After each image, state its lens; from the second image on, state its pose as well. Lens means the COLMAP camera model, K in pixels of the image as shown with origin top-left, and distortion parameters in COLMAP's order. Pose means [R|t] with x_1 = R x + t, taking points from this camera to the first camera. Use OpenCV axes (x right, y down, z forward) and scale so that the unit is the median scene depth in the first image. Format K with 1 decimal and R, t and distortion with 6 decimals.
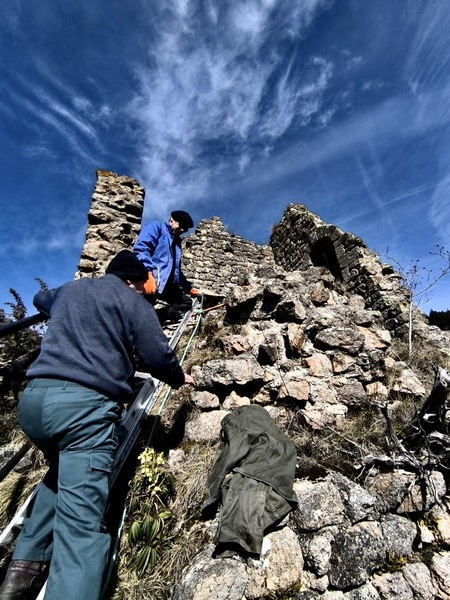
lens RADIAL K [[272.2, 0, 225.0], [0, 272.2, 300.0], [0, 0, 1]] dist [-0.033636, 0.023488]
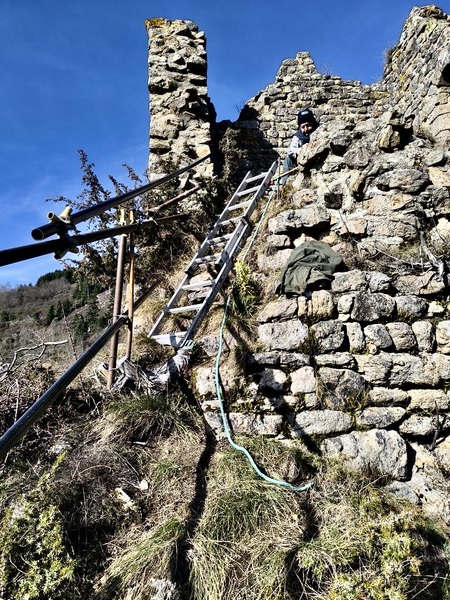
lens RADIAL K [[401.7, 0, 225.0], [0, 401.7, 300.0], [0, 0, 1]] dist [-0.001098, 0.000275]
pose [[0.958190, -0.031586, -0.284385, 0.076622], [0.106826, 0.961513, 0.253141, 0.049198], [0.265444, -0.272936, 0.924687, -0.325337]]
